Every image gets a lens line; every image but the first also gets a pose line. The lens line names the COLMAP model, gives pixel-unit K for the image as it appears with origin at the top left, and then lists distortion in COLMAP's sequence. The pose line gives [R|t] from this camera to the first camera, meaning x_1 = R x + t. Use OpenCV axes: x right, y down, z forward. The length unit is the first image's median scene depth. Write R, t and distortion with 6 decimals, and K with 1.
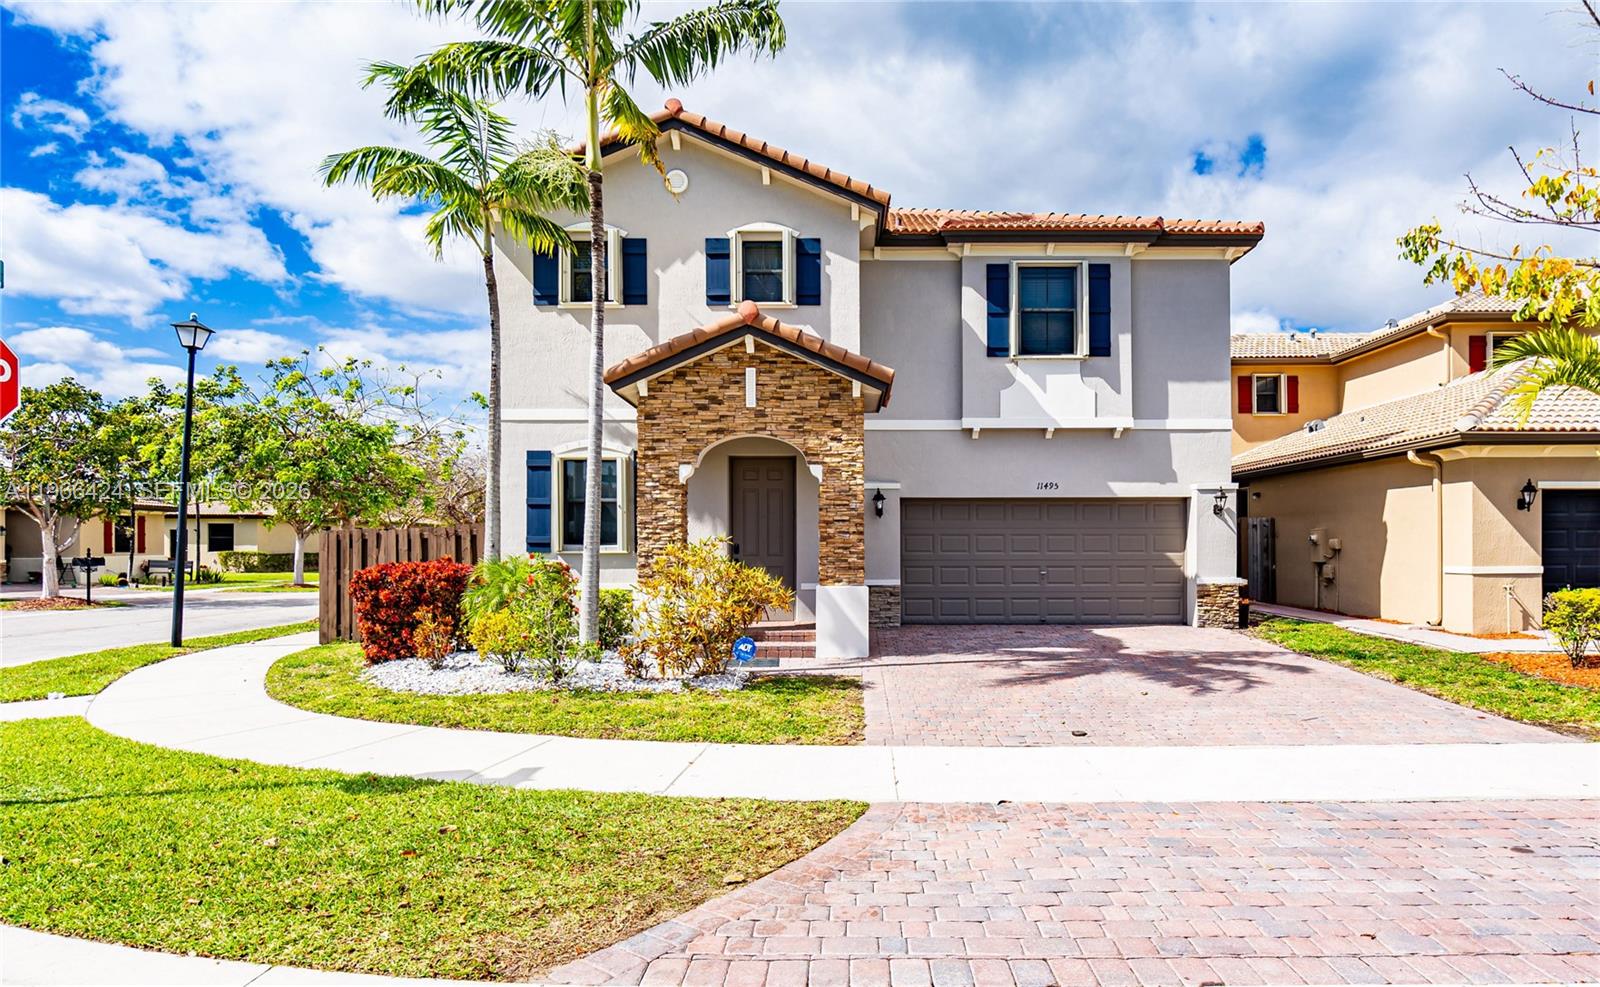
lens RADIAL K [[887.0, 0, 799.6], [0, 887.0, 540.9], [0, 0, 1]] dist [-0.000653, -0.000058]
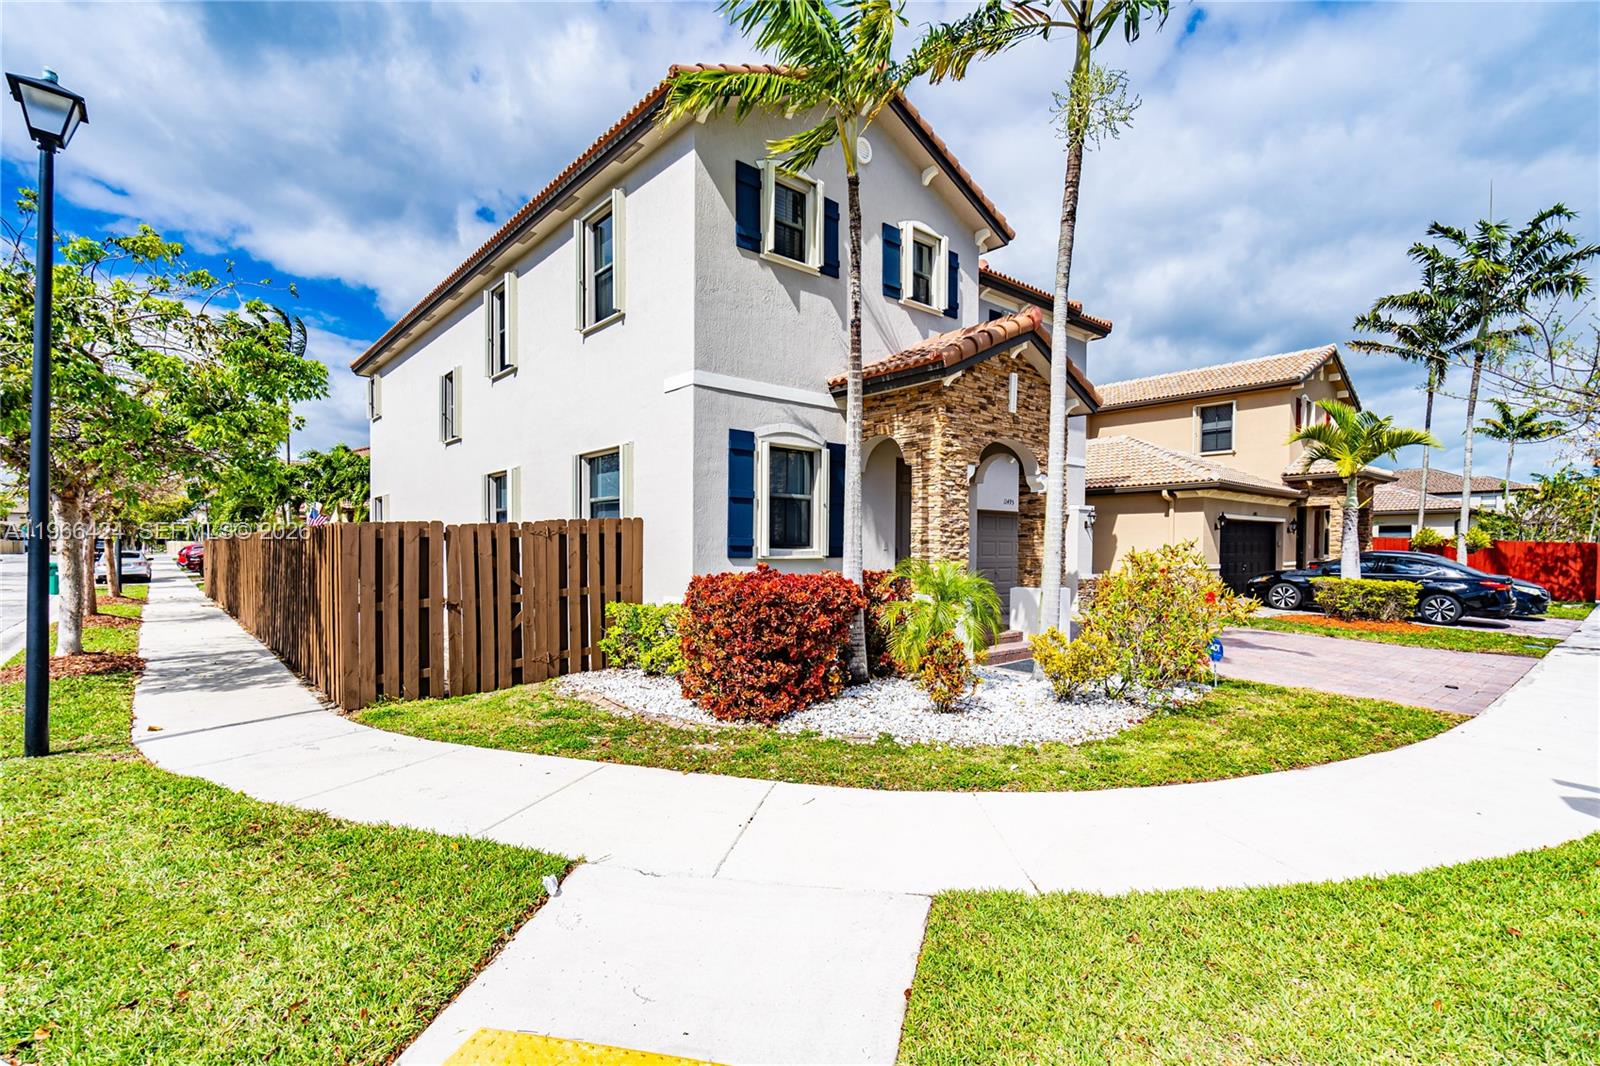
lens RADIAL K [[747.2, 0, 800.3], [0, 747.2, 561.6], [0, 0, 1]] dist [0.001351, 0.000220]
pose [[0.755575, -0.007172, 0.655023, -0.710508], [-0.010092, 0.999694, 0.022587, 0.000699], [-0.654984, -0.023677, 0.755271, 0.464090]]
